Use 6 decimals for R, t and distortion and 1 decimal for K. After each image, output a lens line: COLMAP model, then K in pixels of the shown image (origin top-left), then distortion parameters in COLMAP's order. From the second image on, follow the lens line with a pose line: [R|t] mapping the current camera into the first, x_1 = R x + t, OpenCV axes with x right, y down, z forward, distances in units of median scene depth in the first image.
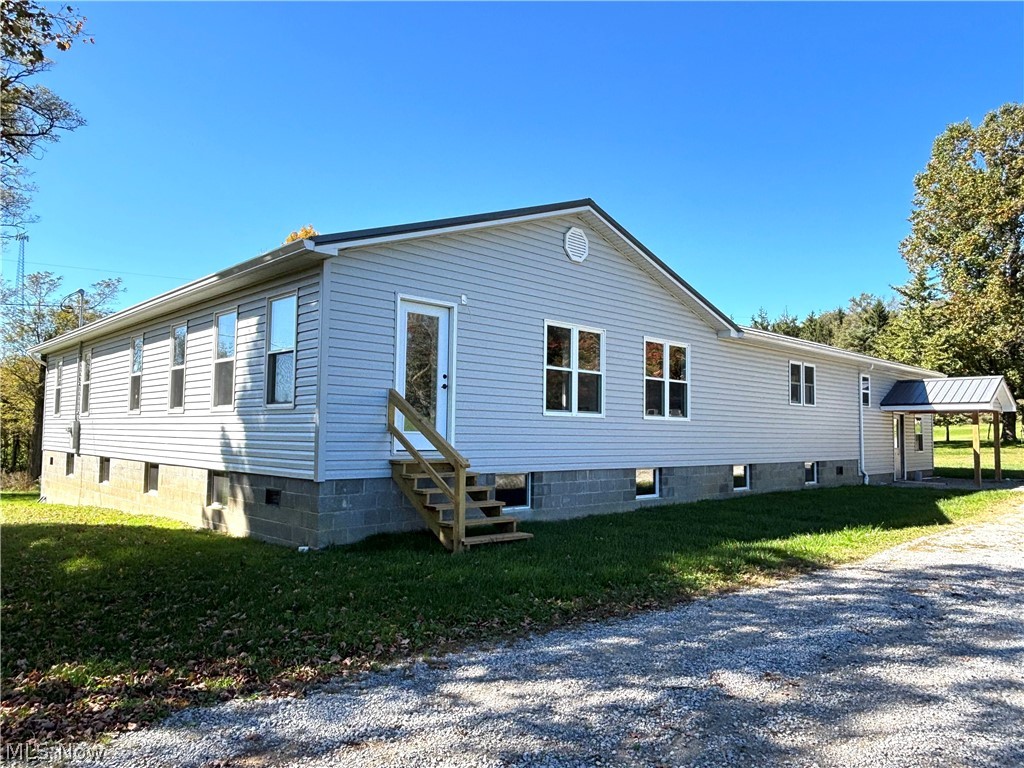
lens RADIAL K [[696.2, 0, 534.5], [0, 696.2, 381.6], [0, 0, 1]] dist [0.019727, -0.028701]
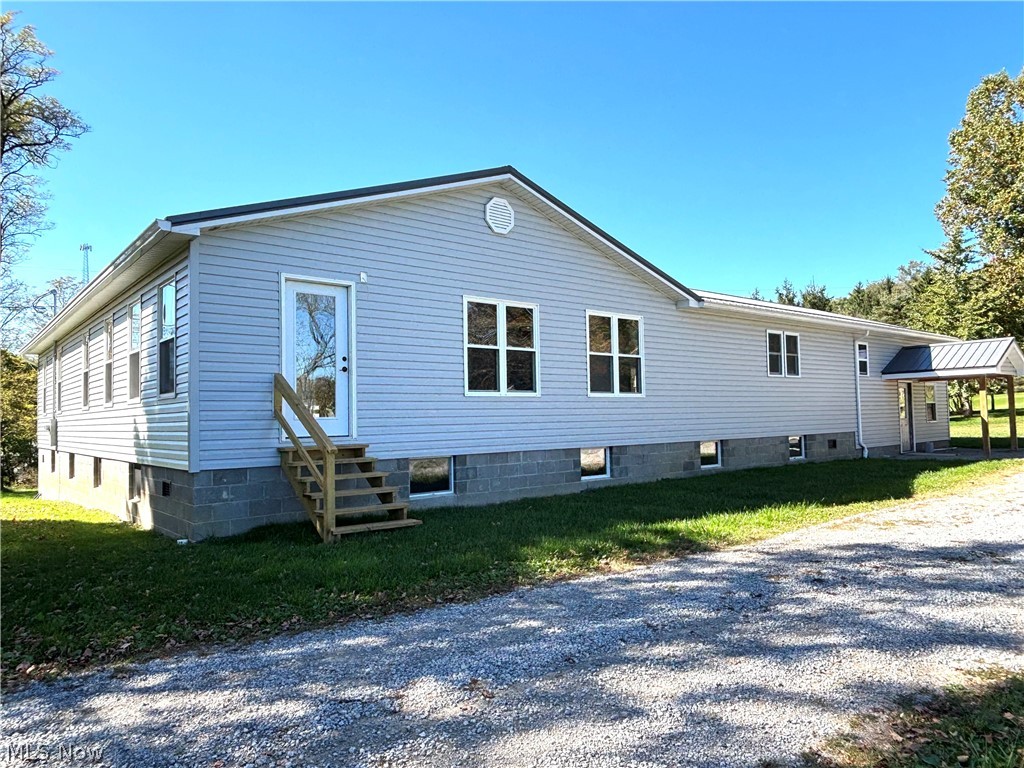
lens RADIAL K [[696.2, 0, 515.3], [0, 696.2, 380.0], [0, 0, 1]] dist [0.019727, -0.028701]
pose [[0.996844, -0.037863, -0.069773, 0.162839], [0.039250, 0.999056, 0.018623, 0.012552], [0.069002, -0.021303, 0.997389, 0.056124]]
